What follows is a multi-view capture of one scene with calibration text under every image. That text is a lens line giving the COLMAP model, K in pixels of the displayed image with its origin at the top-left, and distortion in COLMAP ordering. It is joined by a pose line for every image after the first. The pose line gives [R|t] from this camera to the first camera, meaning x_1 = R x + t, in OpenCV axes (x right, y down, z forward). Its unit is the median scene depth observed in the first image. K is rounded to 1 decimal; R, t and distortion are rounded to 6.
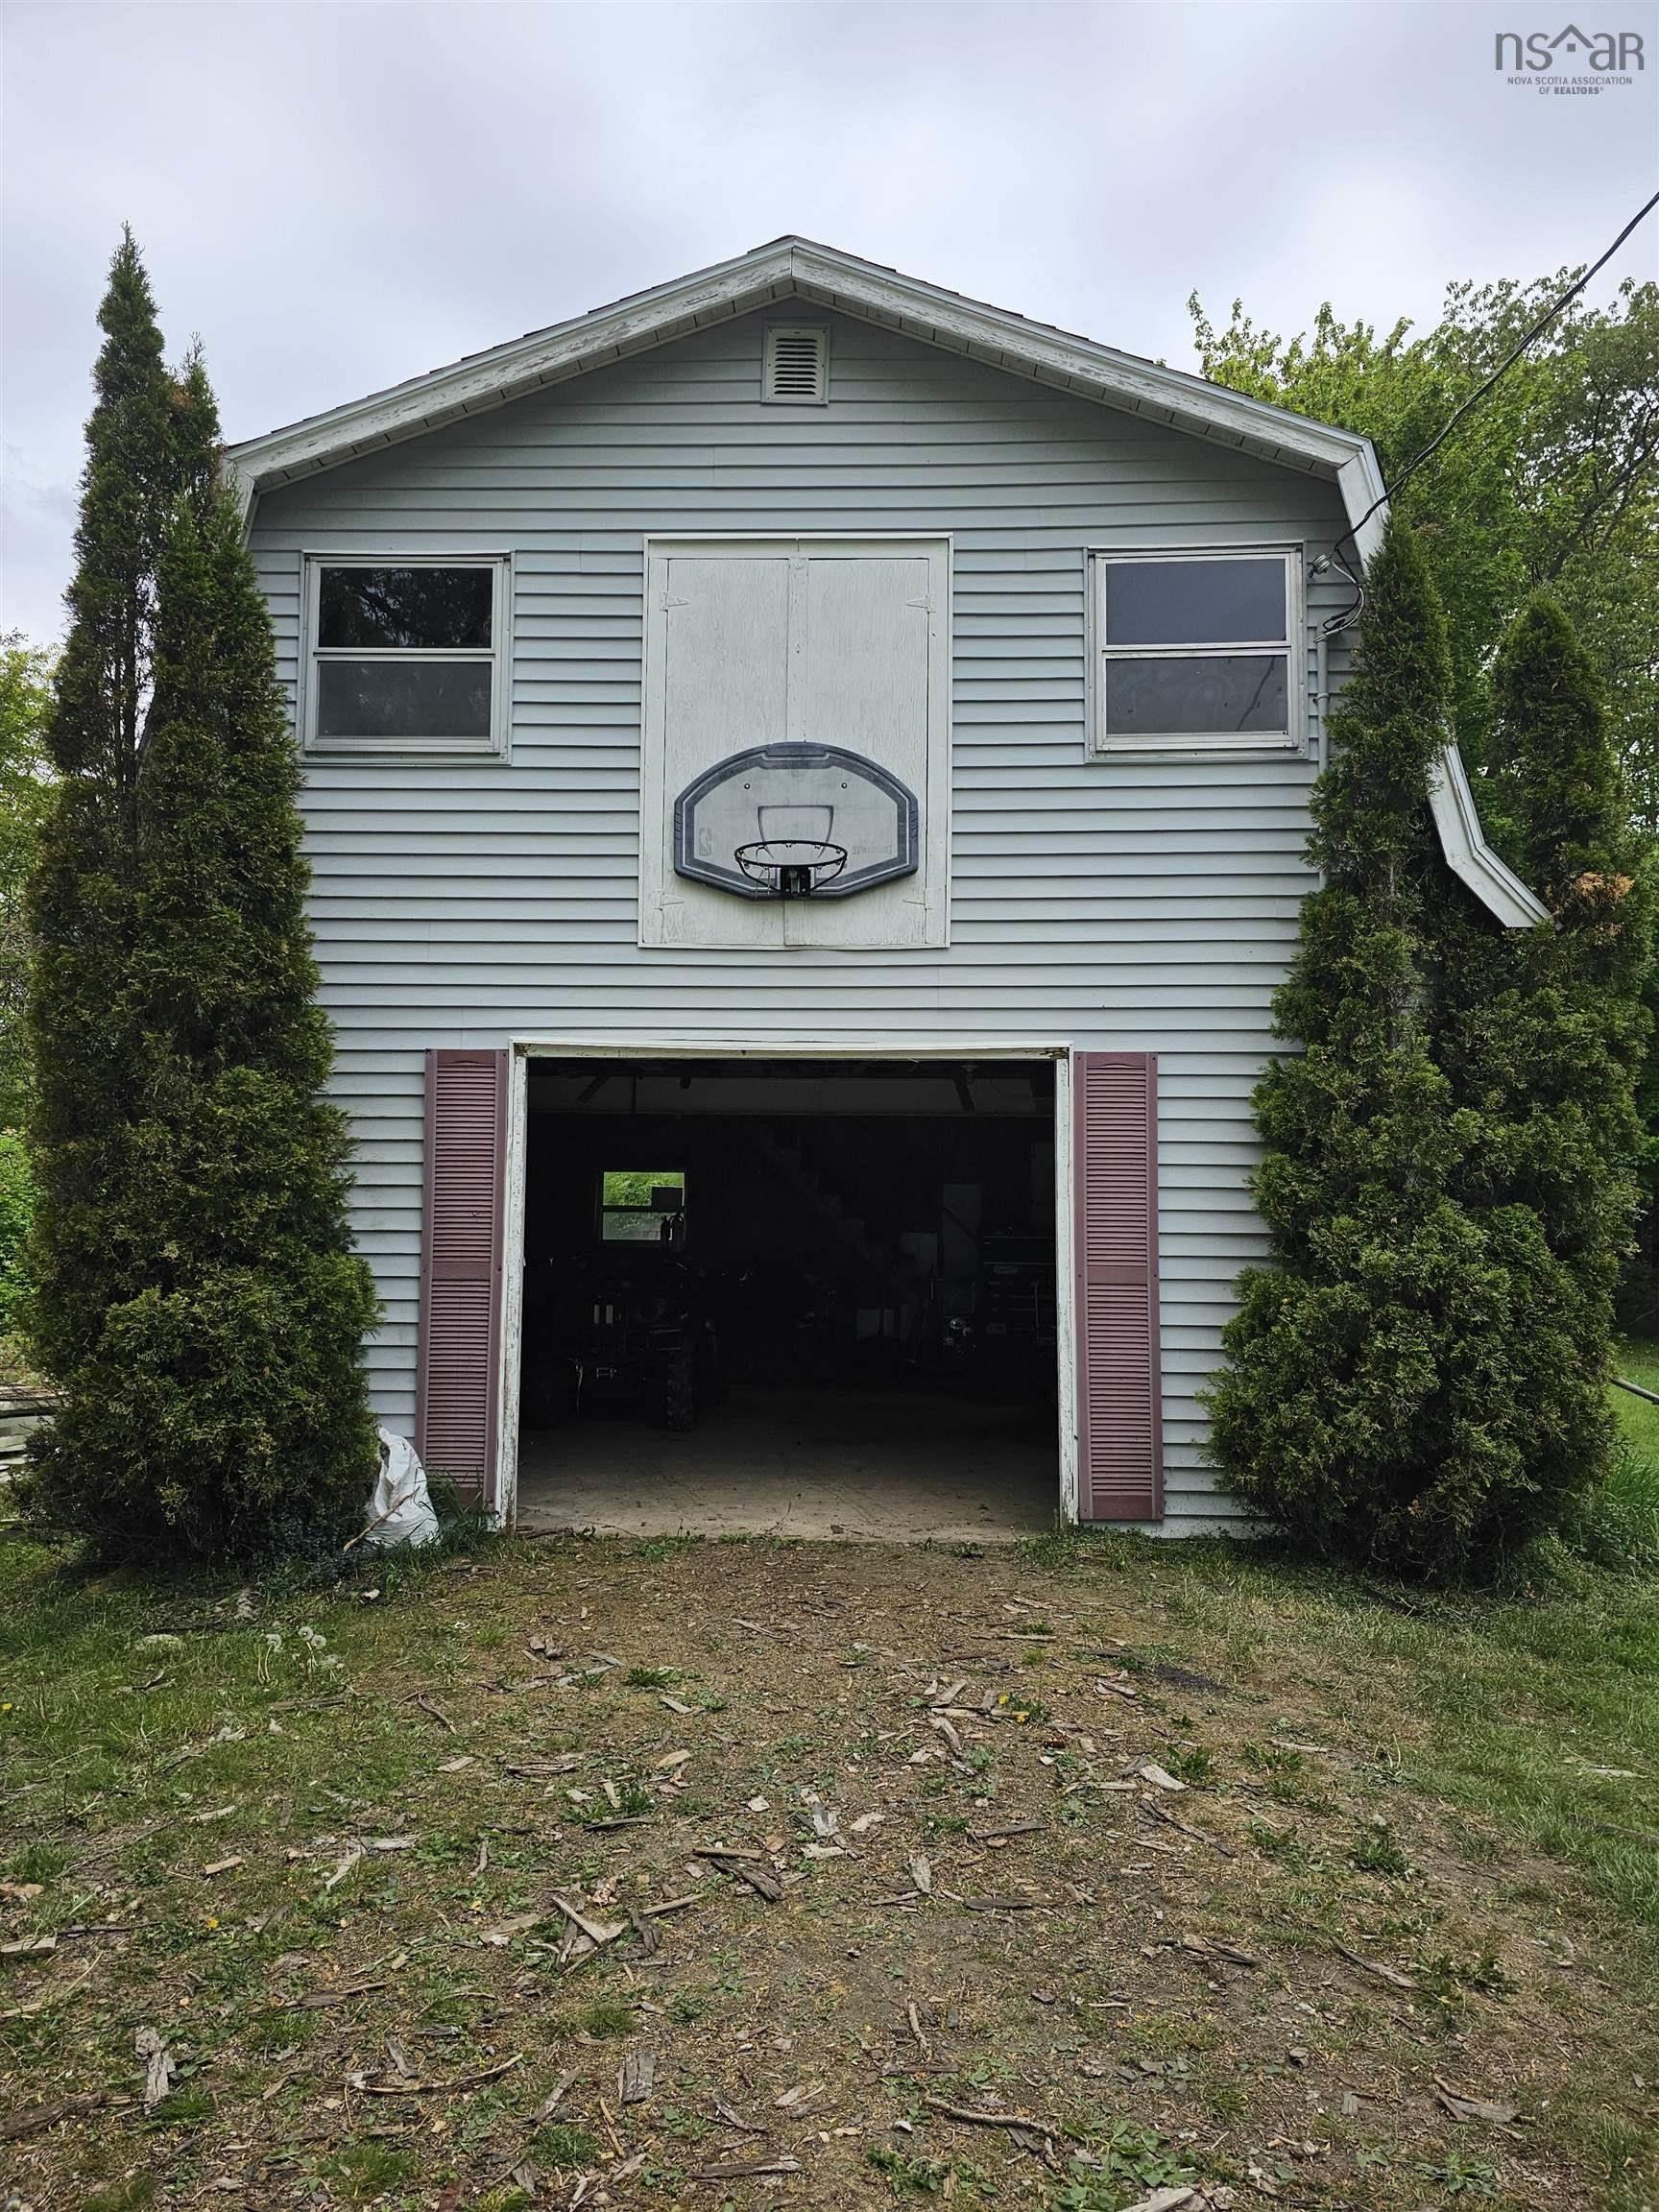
lens RADIAL K [[1469.0, 0, 829.5], [0, 1469.0, 1106.0], [0, 0, 1]] dist [0.061546, -0.049768]
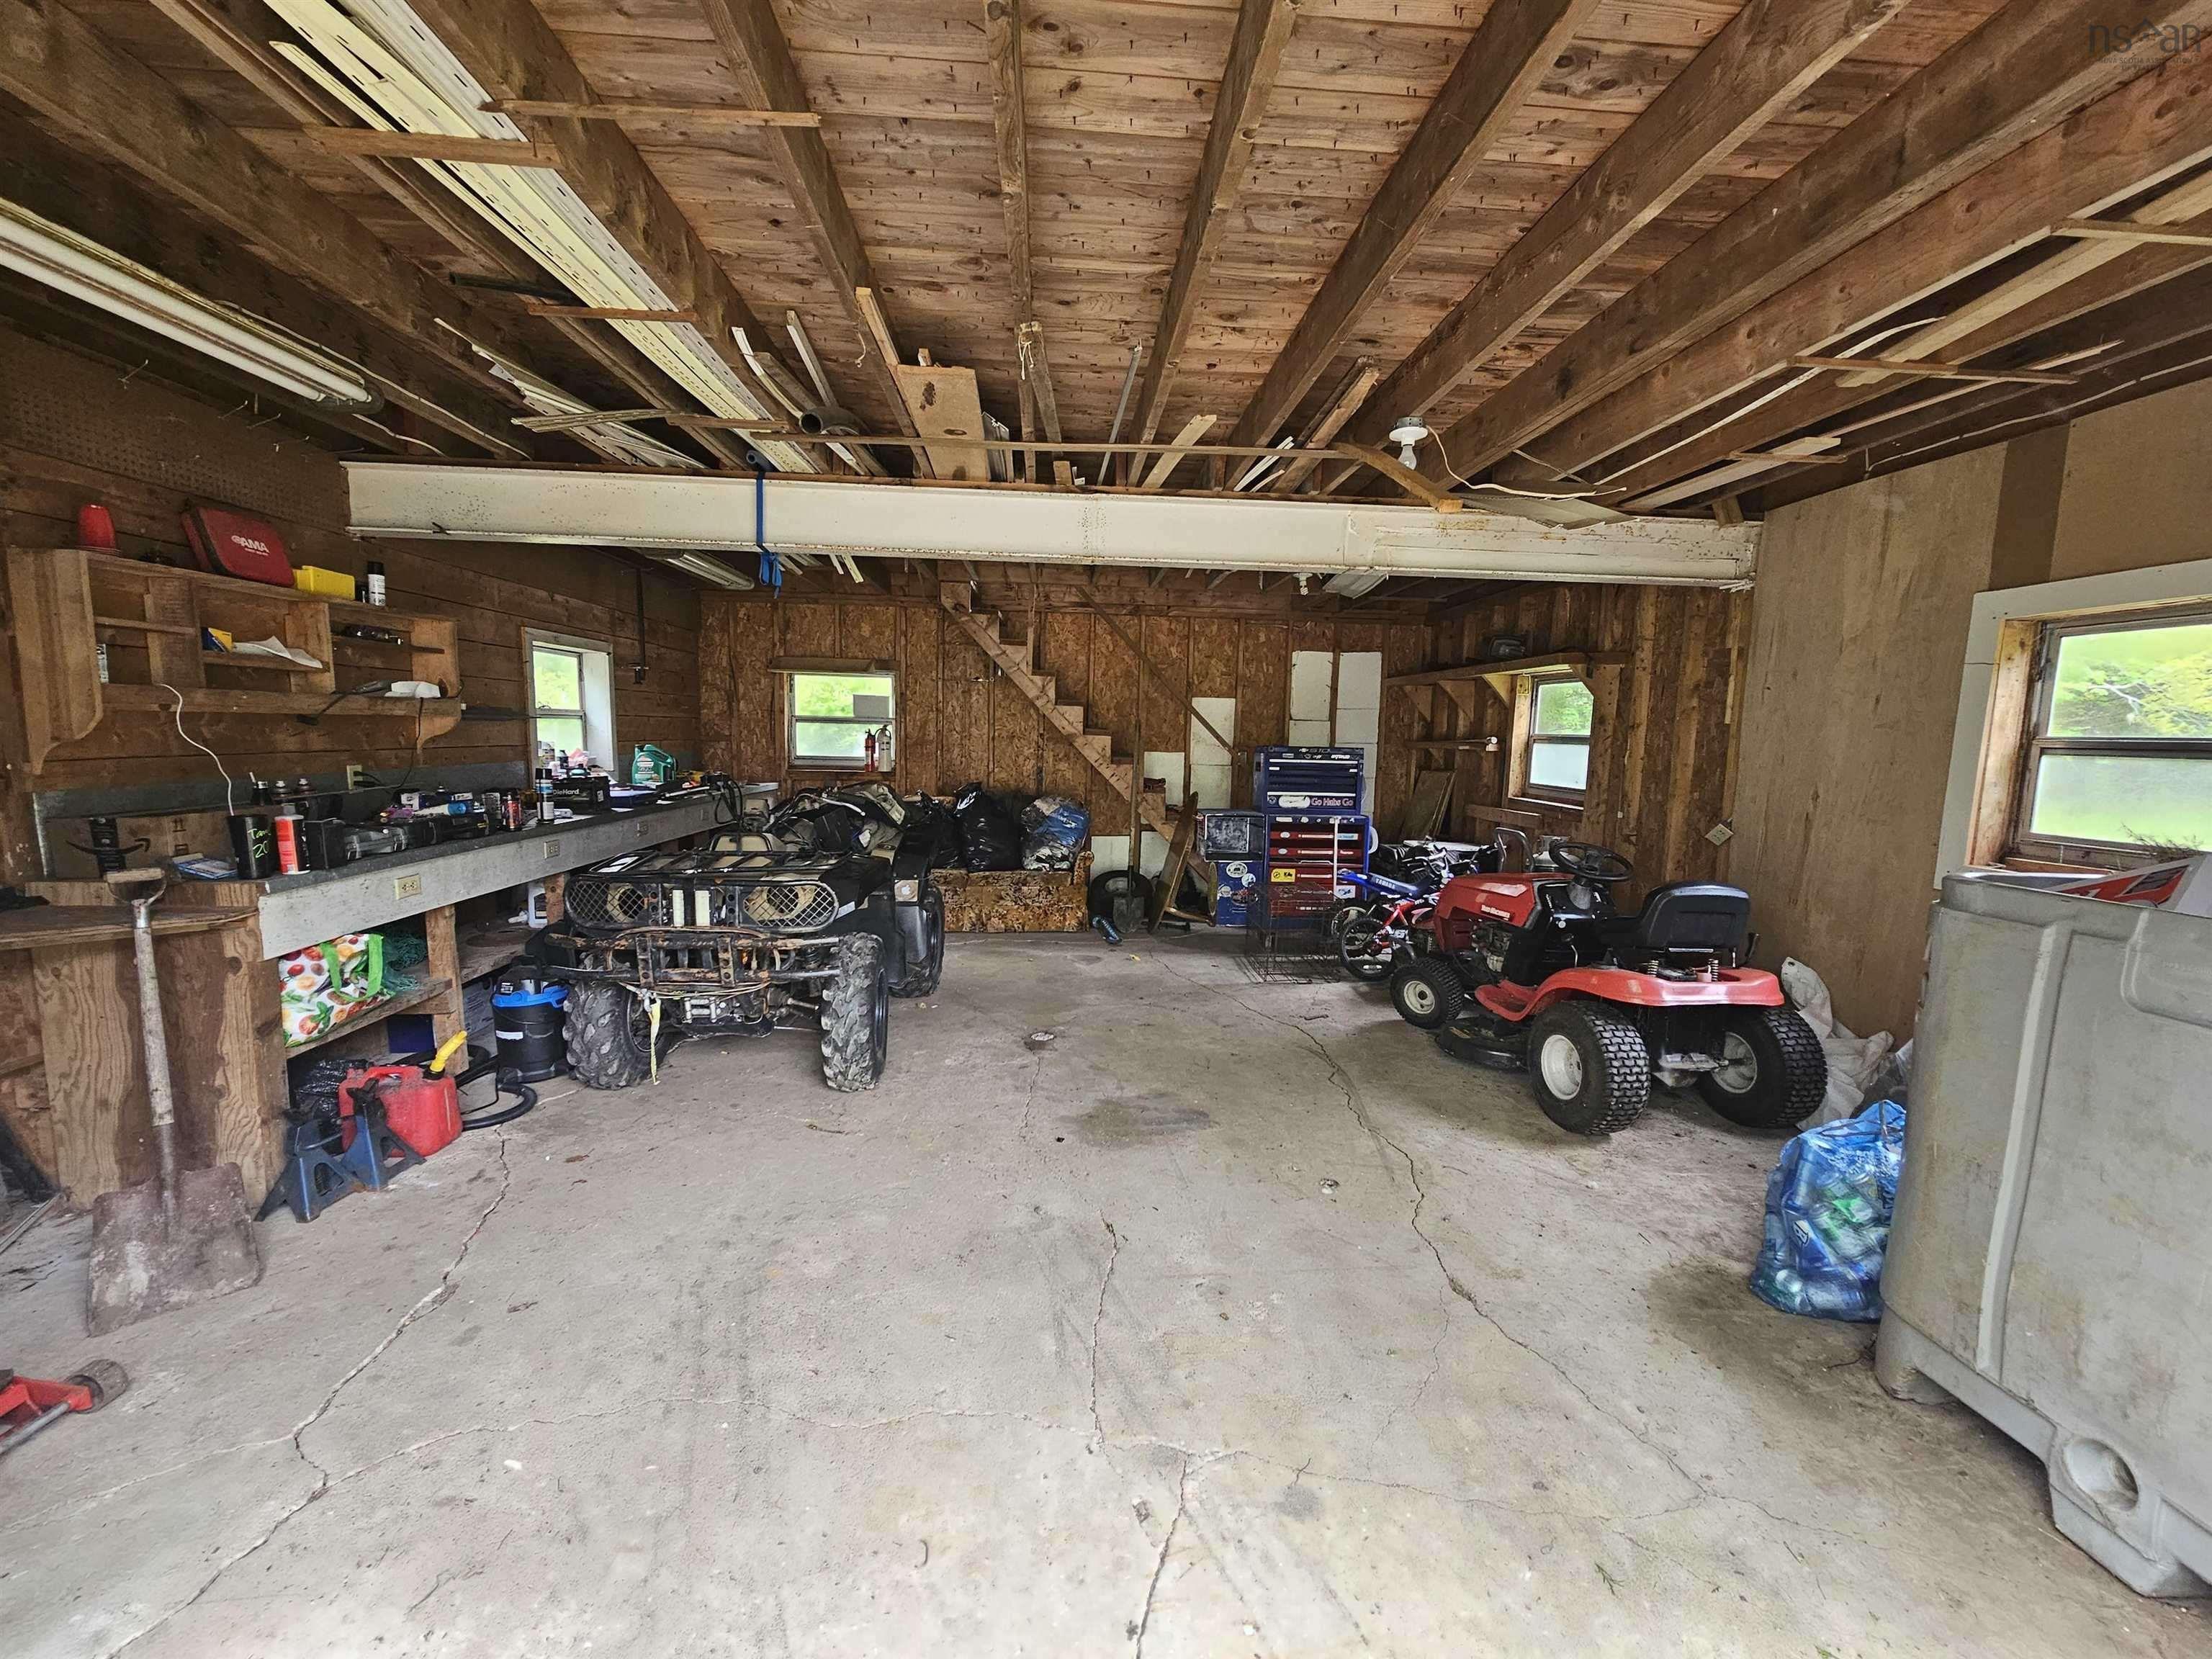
lens RADIAL K [[895.5, 0, 1102.3], [0, 895.5, 821.8], [0, 0, 1]] dist [-0.001150, -0.000734]
pose [[0.995045, 0.006029, 0.099244, -0.028333], [-0.022755, 0.985477, 0.168279, 0.038203], [-0.096788, -0.169704, 0.980731, 0.475588]]
